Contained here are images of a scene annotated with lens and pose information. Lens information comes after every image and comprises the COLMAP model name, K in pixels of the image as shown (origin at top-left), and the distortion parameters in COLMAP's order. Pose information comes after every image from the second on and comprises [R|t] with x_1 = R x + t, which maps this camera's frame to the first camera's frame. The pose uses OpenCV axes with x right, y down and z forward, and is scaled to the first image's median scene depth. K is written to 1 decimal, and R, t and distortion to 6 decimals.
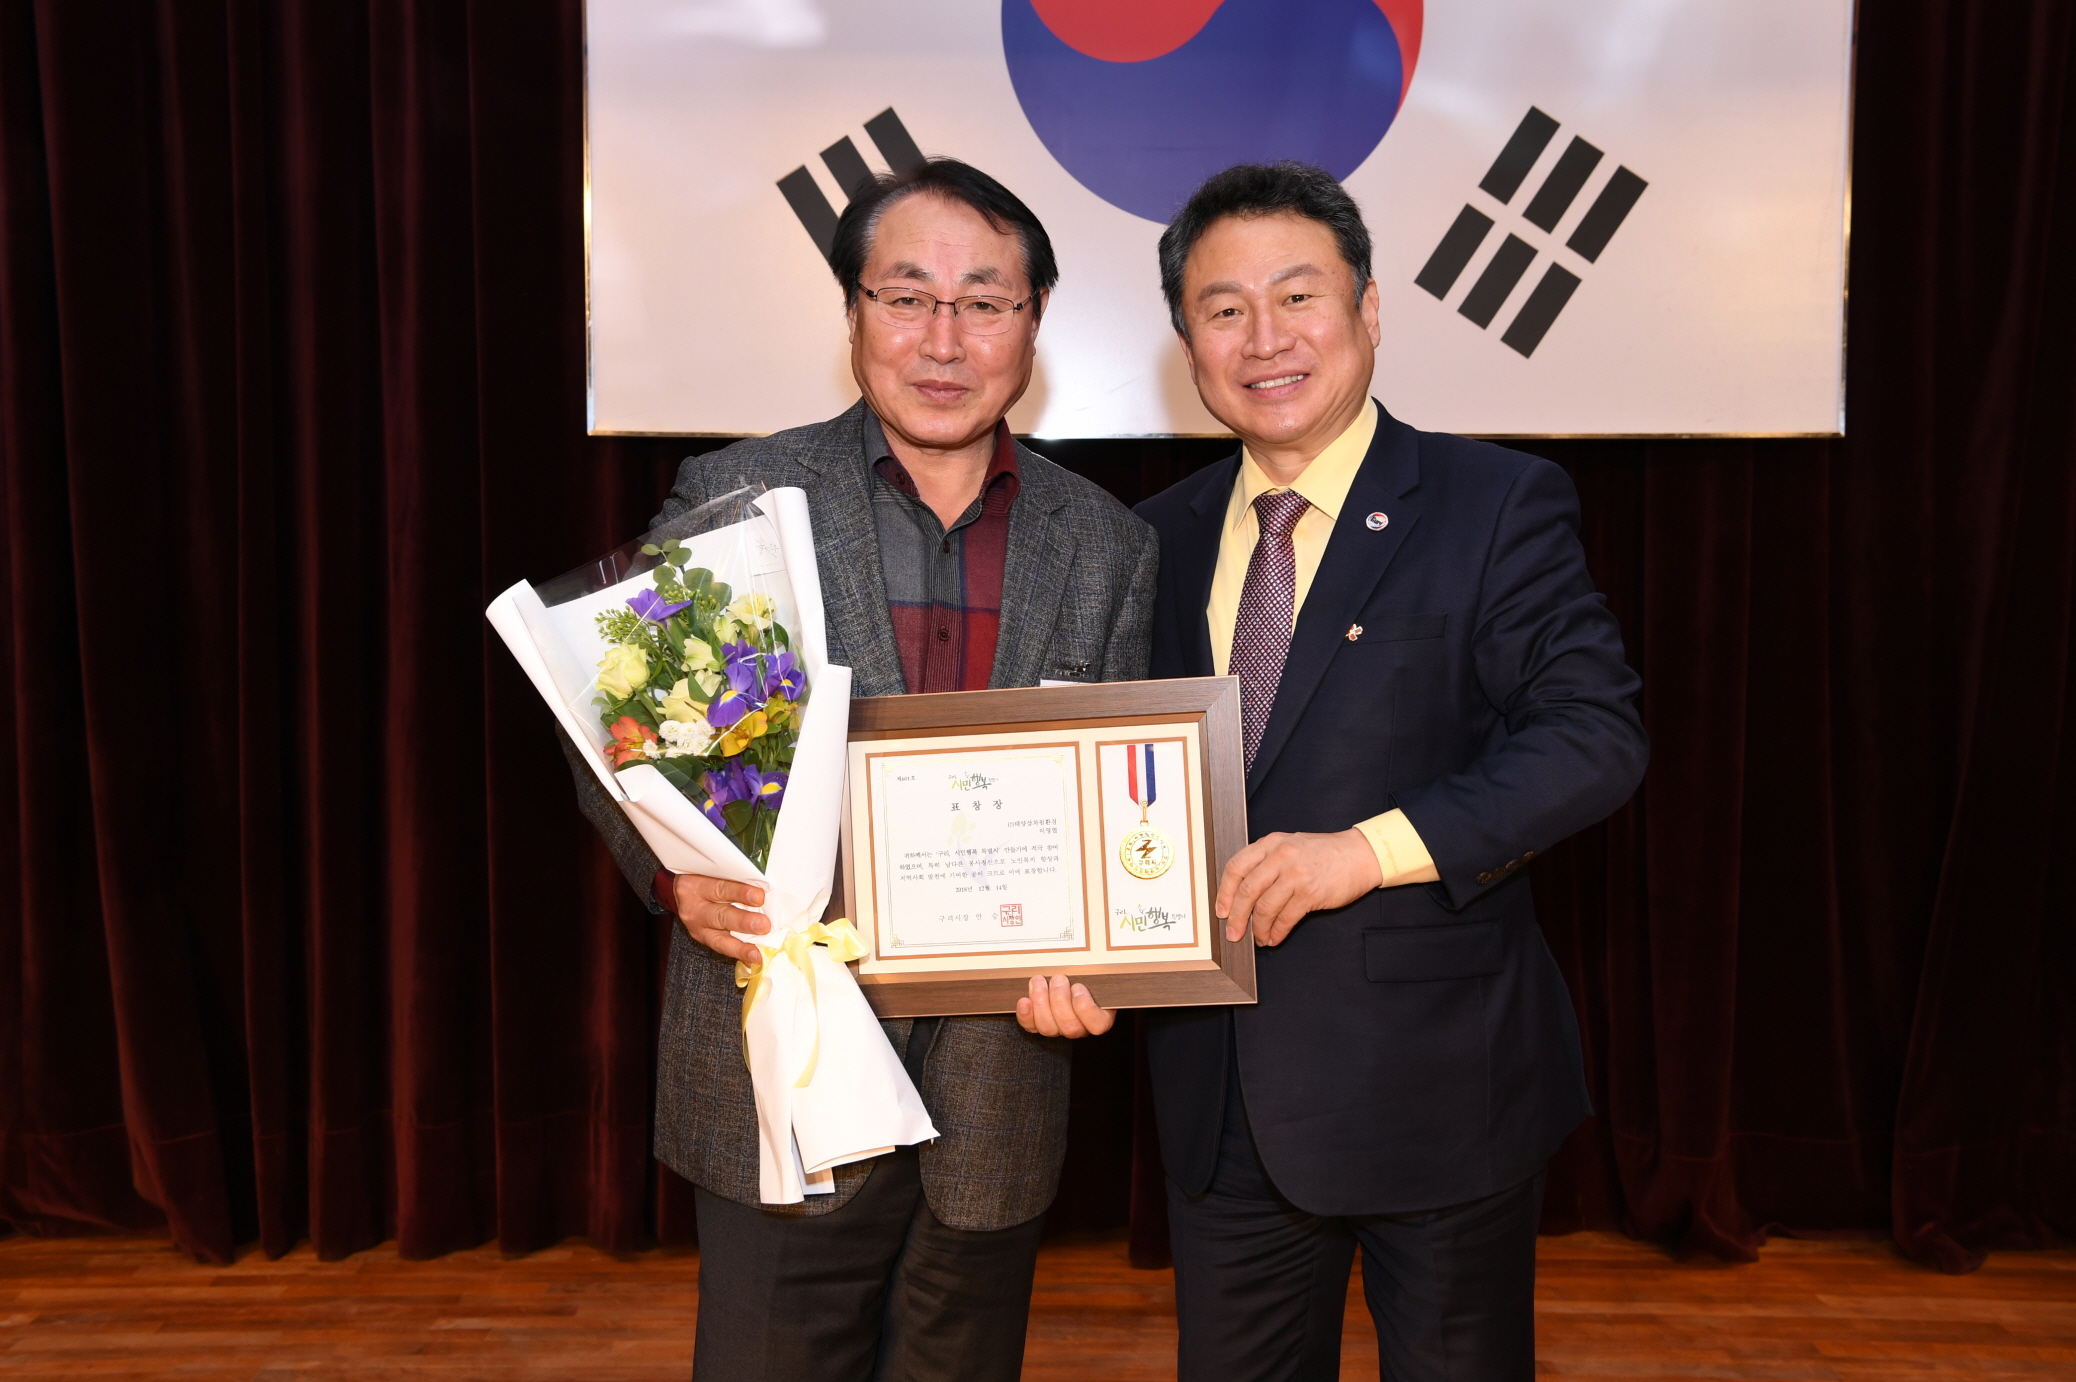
lens RADIAL K [[2803.3, 0, 1008.1], [0, 2803.3, 716.2], [0, 0, 1]] dist [0.129014, 0.000000]
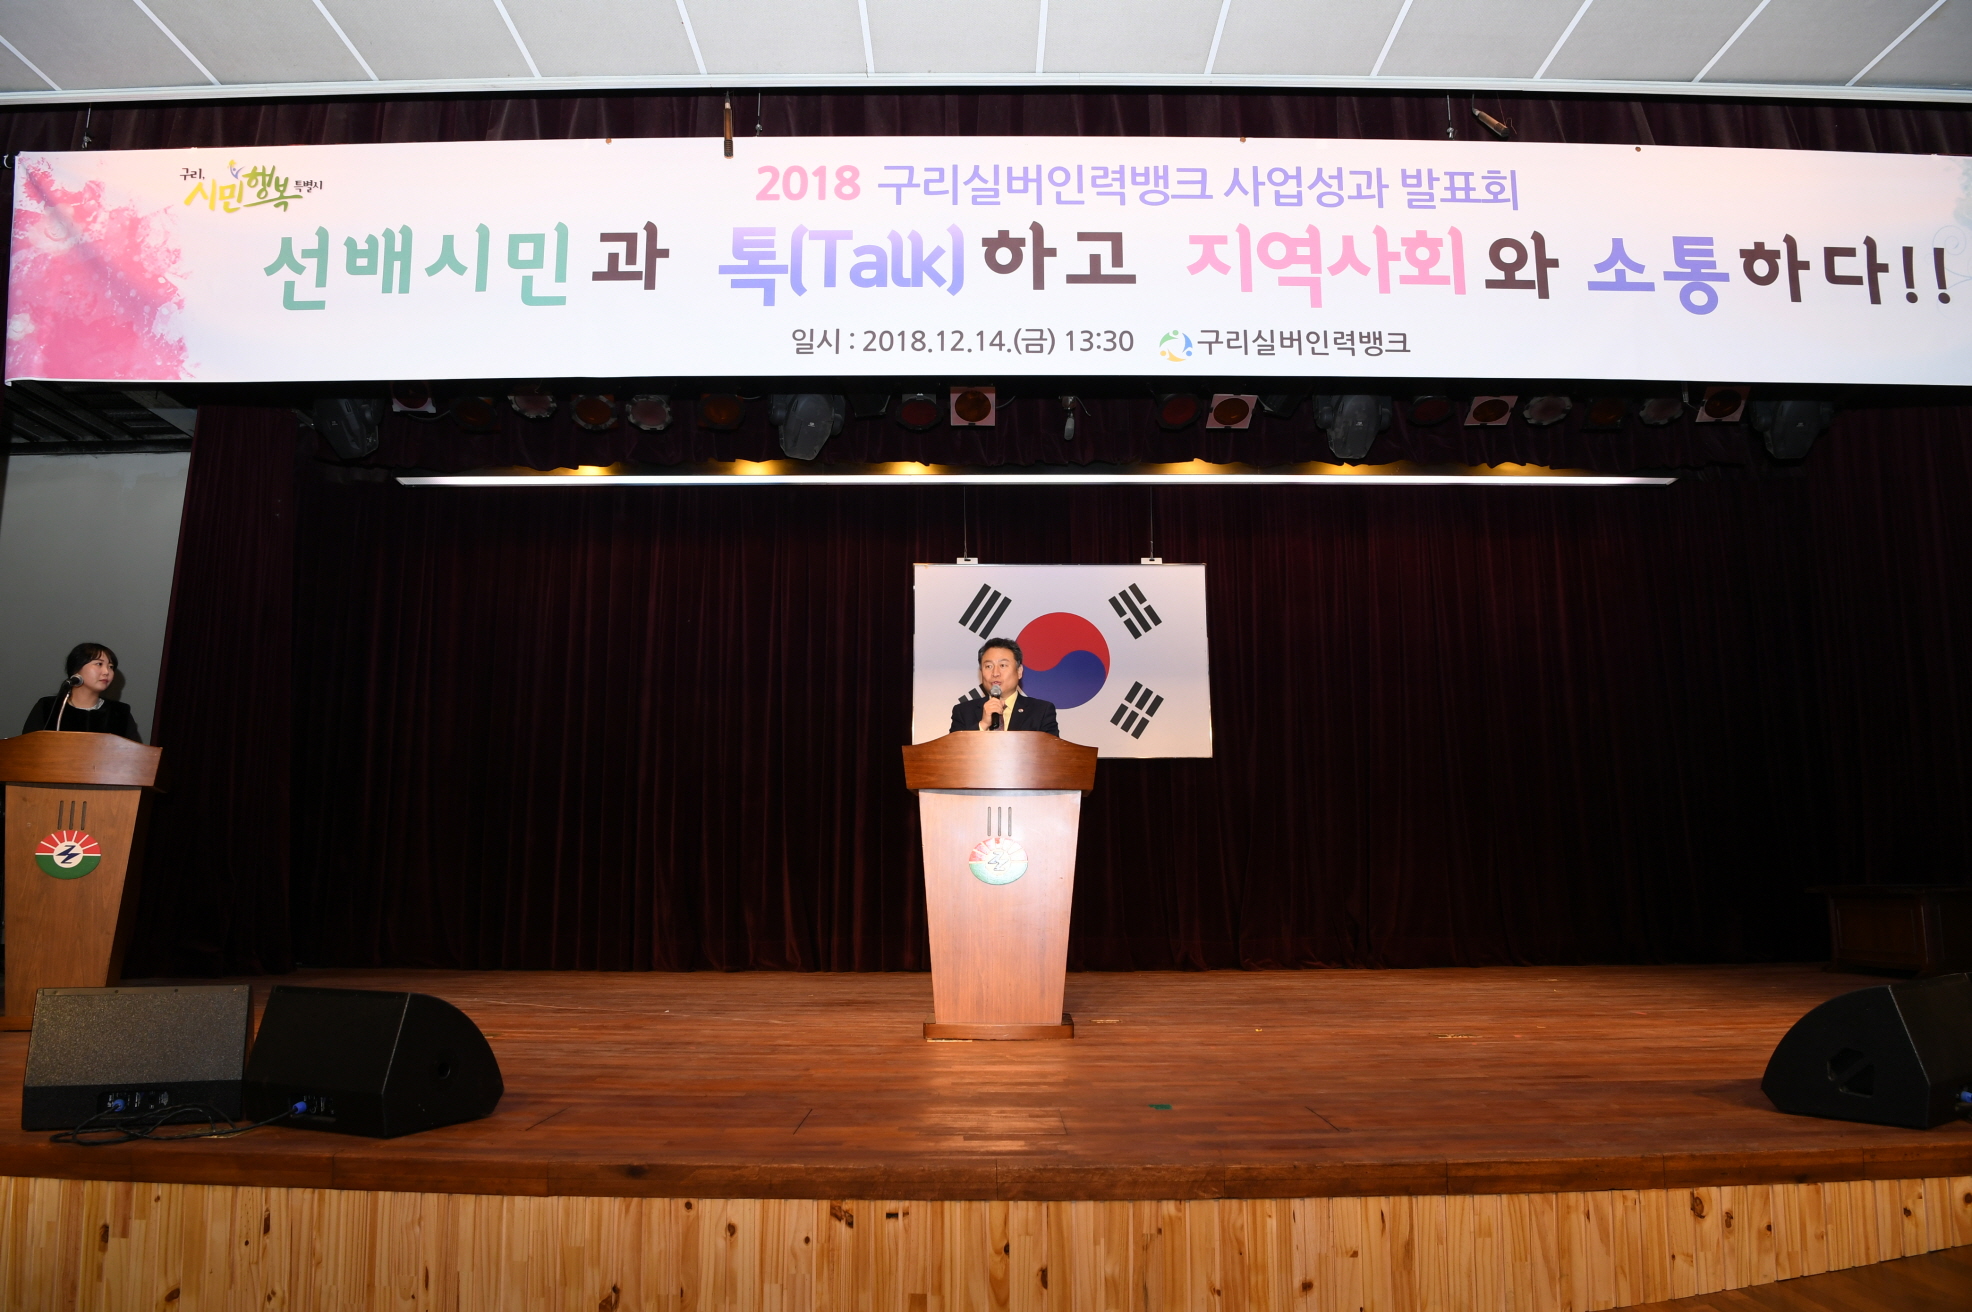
lens RADIAL K [[1356.6, 0, 983.7], [0, 1356.6, 654.5], [0, 0, 1]] dist [-0.071384, 0.008654]
pose [[0.999714, -0.003015, 0.023741, -0.091272], [0.008602, 0.971002, -0.238916, 0.229101], [-0.022332, 0.239051, 0.970750, -0.977154]]
